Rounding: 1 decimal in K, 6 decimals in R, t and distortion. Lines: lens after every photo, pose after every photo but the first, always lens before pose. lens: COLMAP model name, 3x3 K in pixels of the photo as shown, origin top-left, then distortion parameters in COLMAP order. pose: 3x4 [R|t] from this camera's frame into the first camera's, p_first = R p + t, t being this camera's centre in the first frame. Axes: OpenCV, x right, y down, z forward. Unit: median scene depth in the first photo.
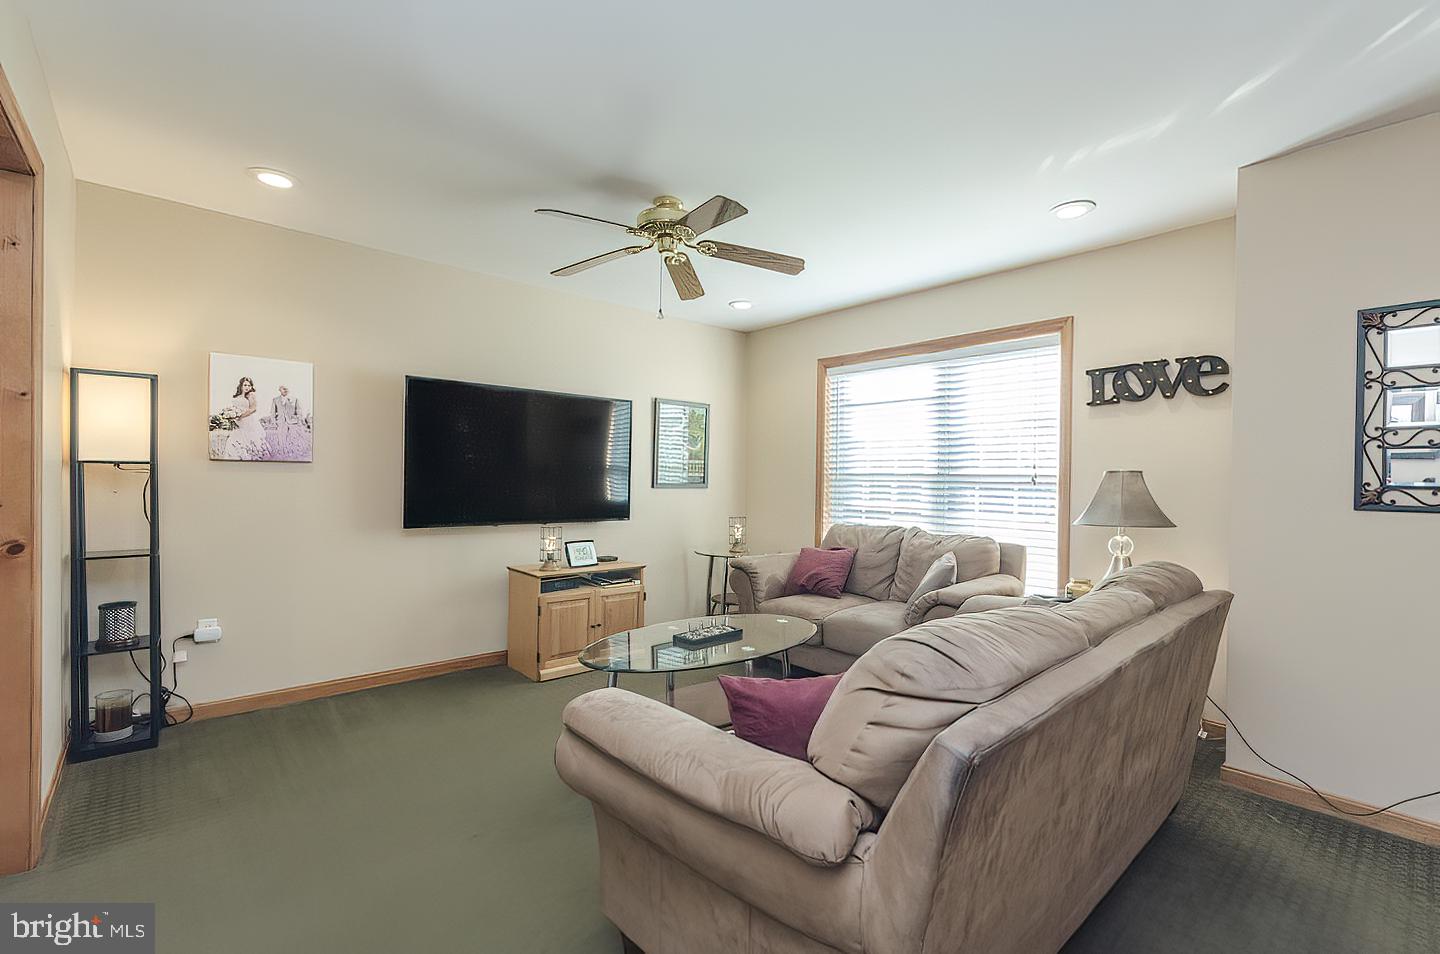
lens RADIAL K [[631.4, 0, 739.0], [0, 631.4, 484.3], [0, 0, 1]] dist [-0.000368, 0.000676]
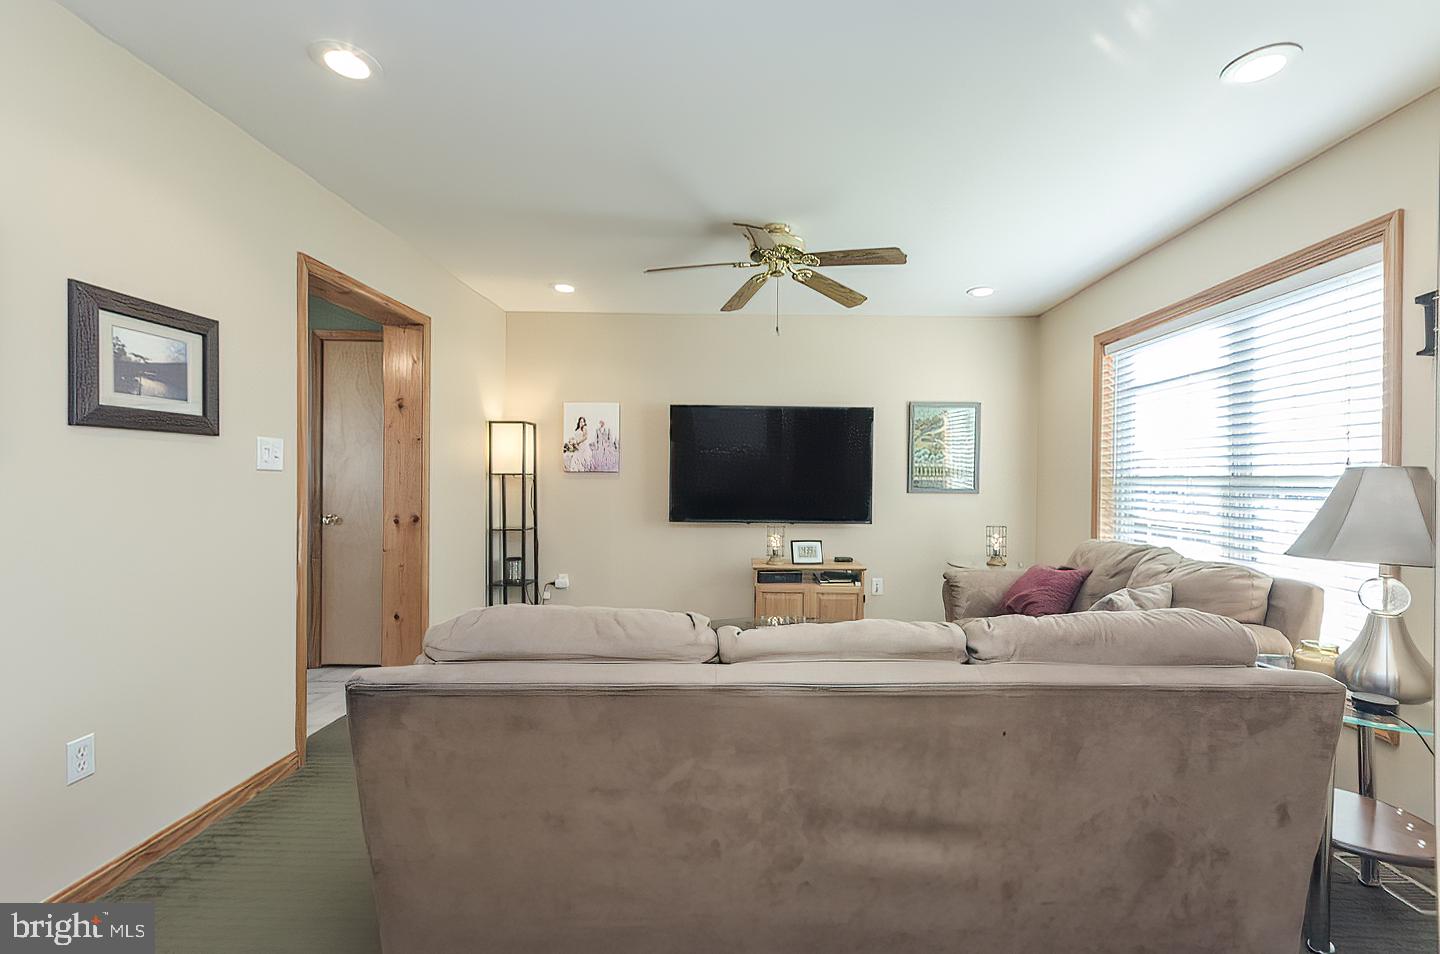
lens RADIAL K [[631.4, 0, 739.0], [0, 631.4, 484.3], [0, 0, 1]] dist [-0.000368, 0.000676]
pose [[0.732735, -0.002028, -0.680511, 0.430374], [-0.006022, 0.999937, -0.009464, 0.003647], [0.680487, 0.011032, 0.732677, 0.122675]]
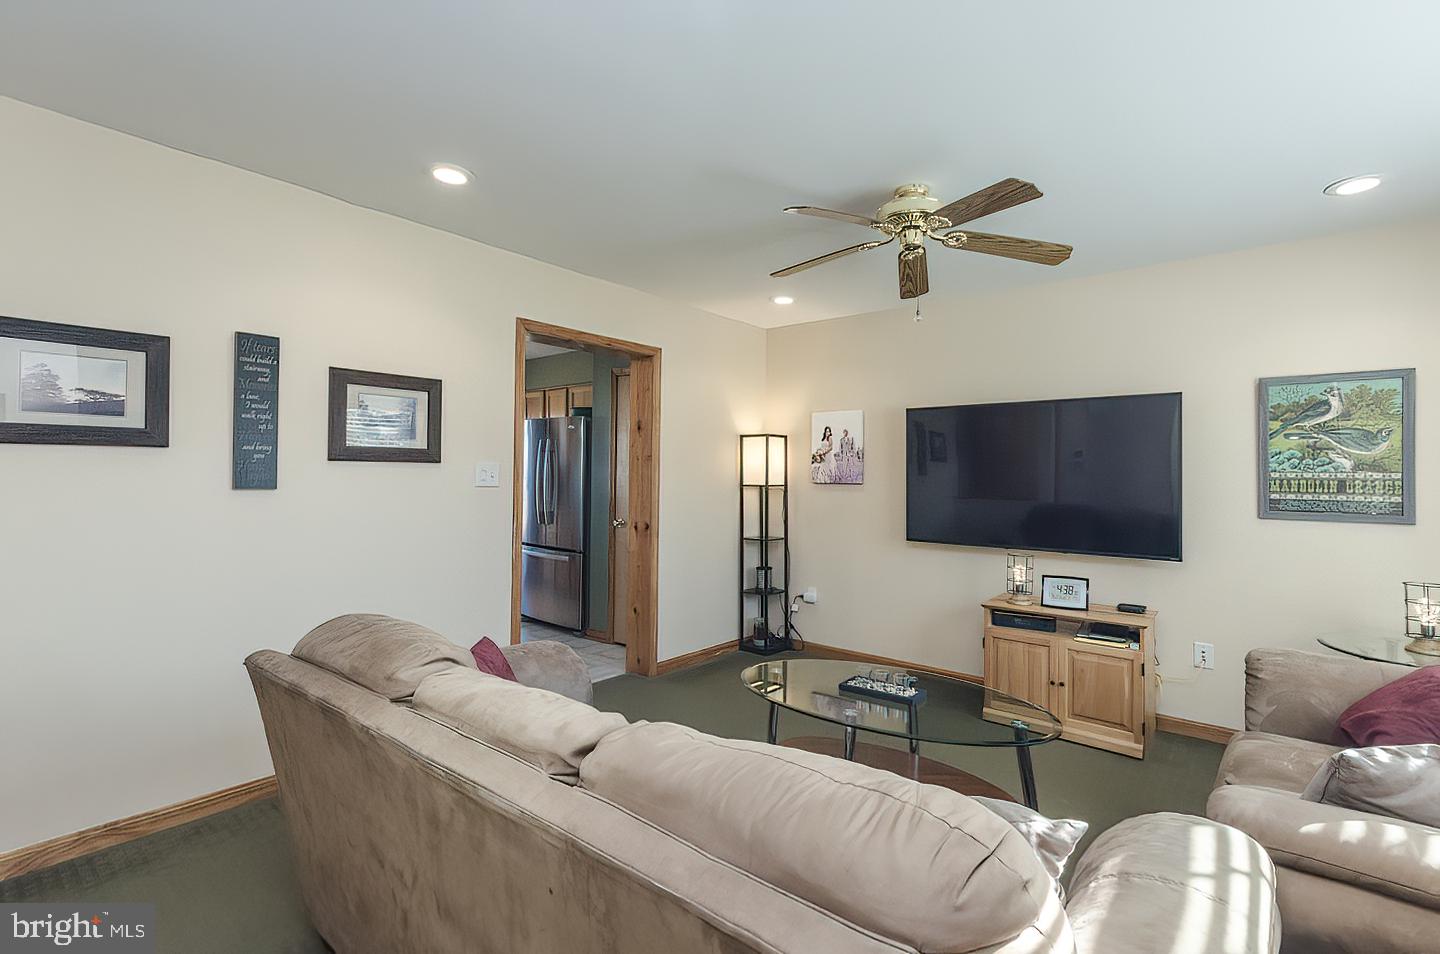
lens RADIAL K [[651.8, 0, 743.1], [0, 651.8, 471.5], [0, 0, 1]] dist [0.003394, 0.000983]
pose [[0.148277, -0.021506, -0.988712, 0.558348], [-0.019395, 0.999508, -0.024649, -0.019610], [0.988756, 0.022831, 0.147787, 0.480446]]
